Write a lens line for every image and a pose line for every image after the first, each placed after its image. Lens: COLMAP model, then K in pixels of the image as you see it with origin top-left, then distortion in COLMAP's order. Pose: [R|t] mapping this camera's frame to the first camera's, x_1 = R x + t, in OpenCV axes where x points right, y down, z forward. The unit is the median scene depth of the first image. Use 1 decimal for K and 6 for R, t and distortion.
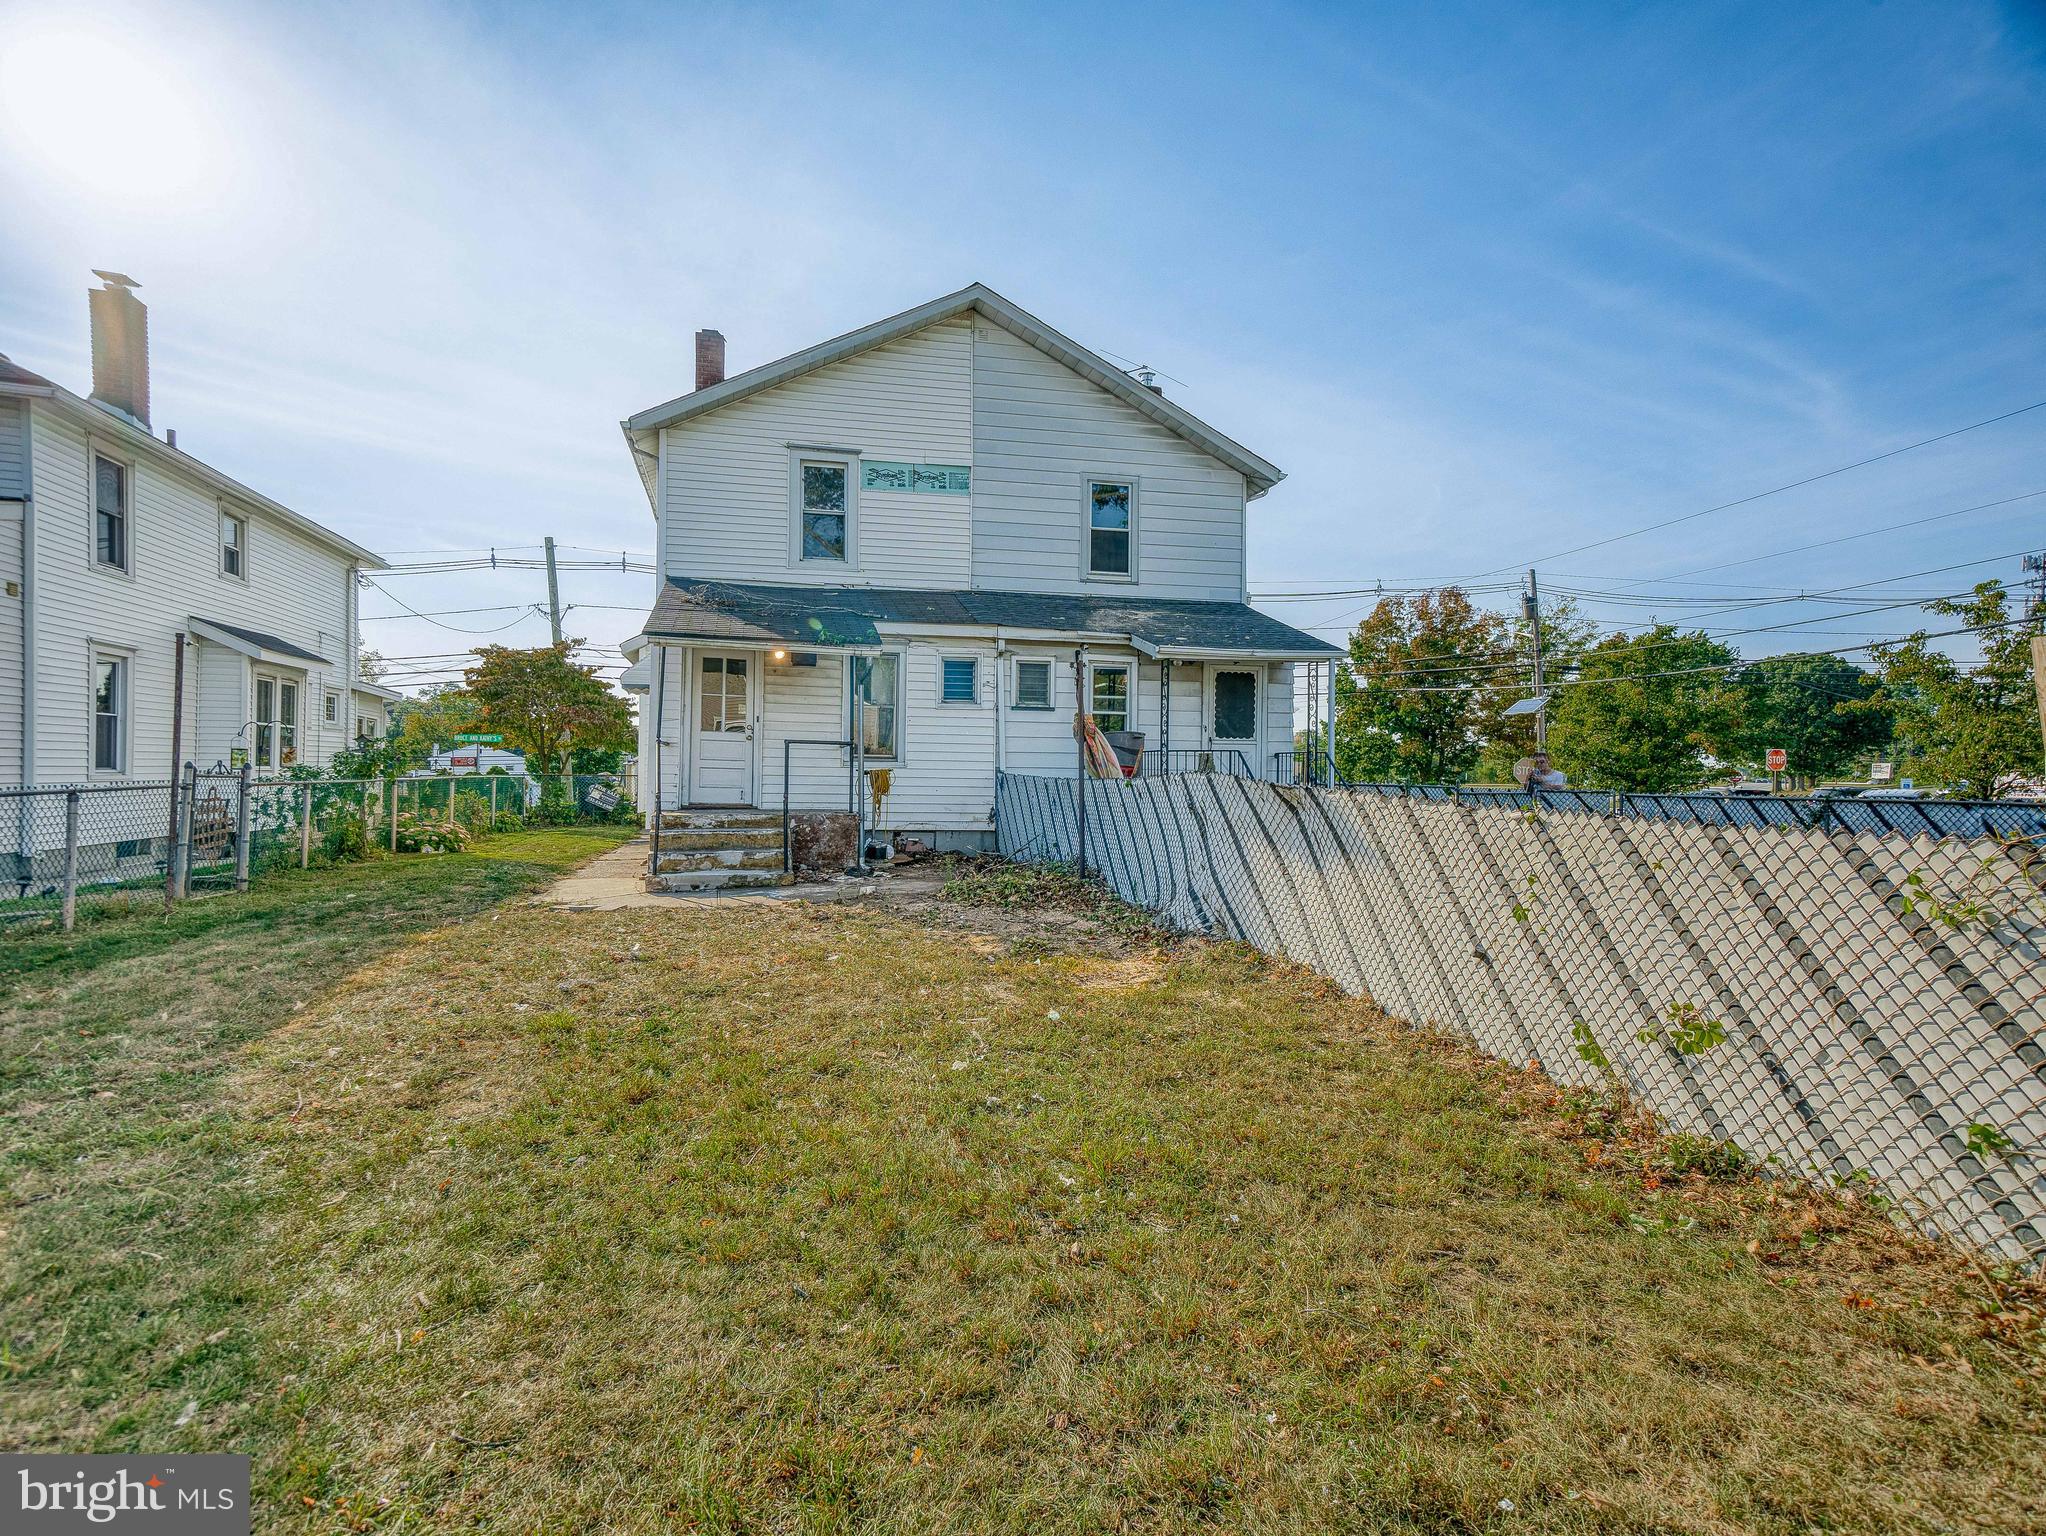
lens RADIAL K [[1155.9, 0, 973.2], [0, 1155.9, 759.4], [0, 0, 1]] dist [0.063553, 0.006417]
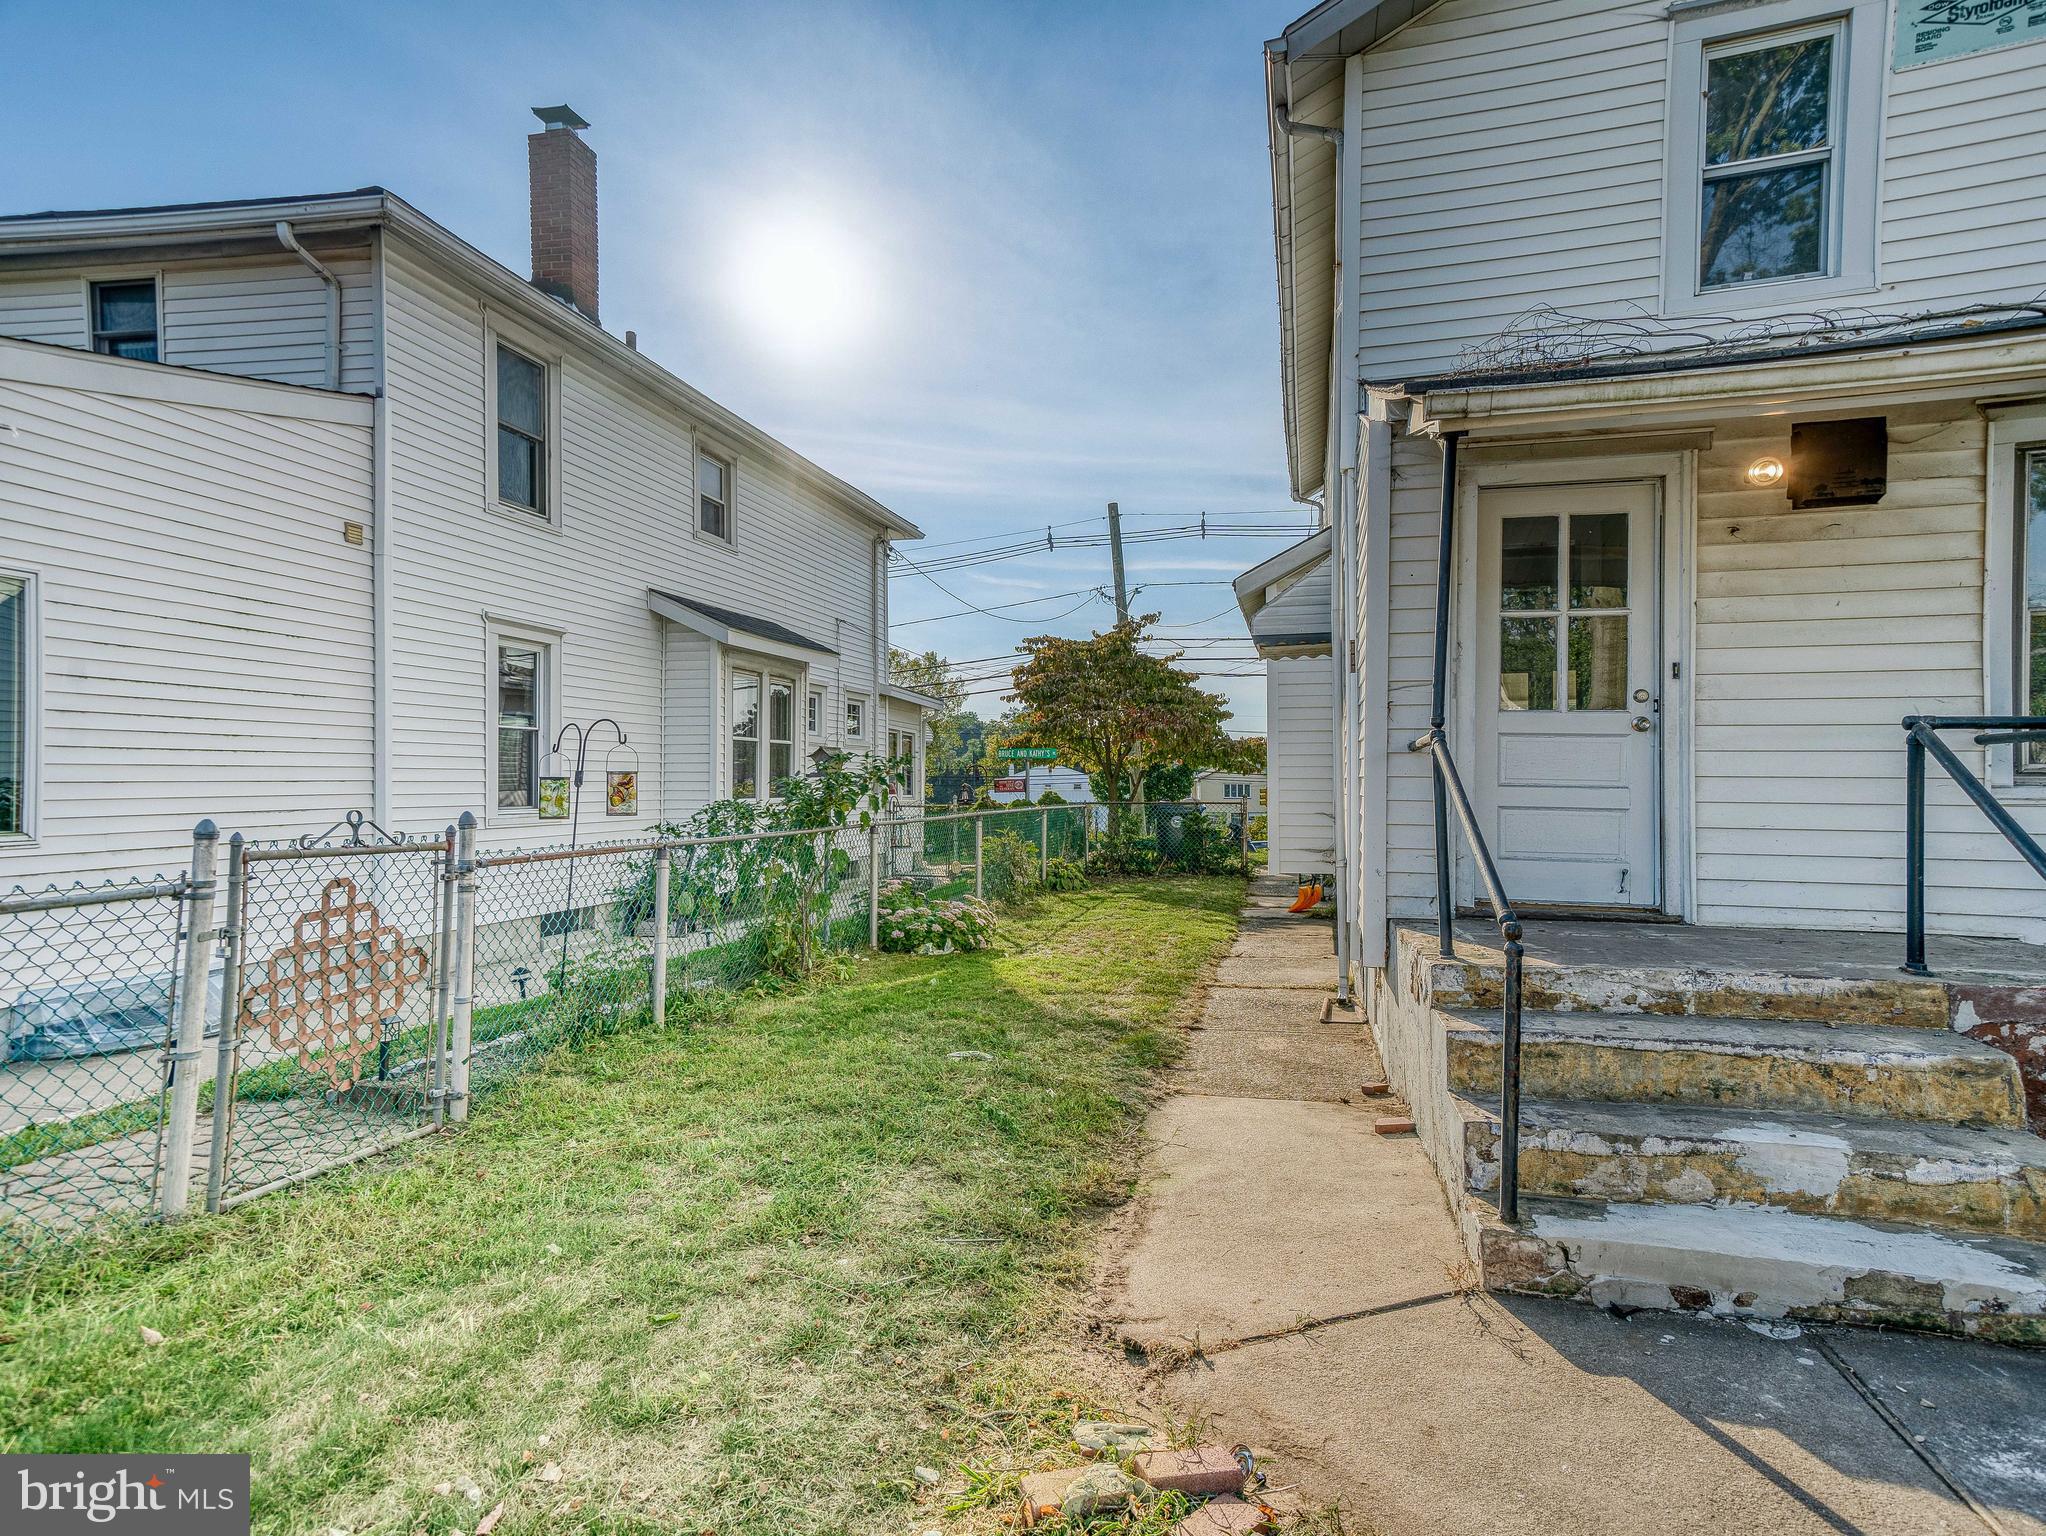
lens RADIAL K [[1097.6, 0, 1002.4], [0, 1097.6, 781.5], [0, 0, 1]] dist [0.052128, 0.000274]
pose [[0.901064, -0.013574, -0.433475, -0.180956], [0.016448, 0.999861, 0.002880, -0.003981], [0.433375, -0.009725, 0.901161, 0.484759]]
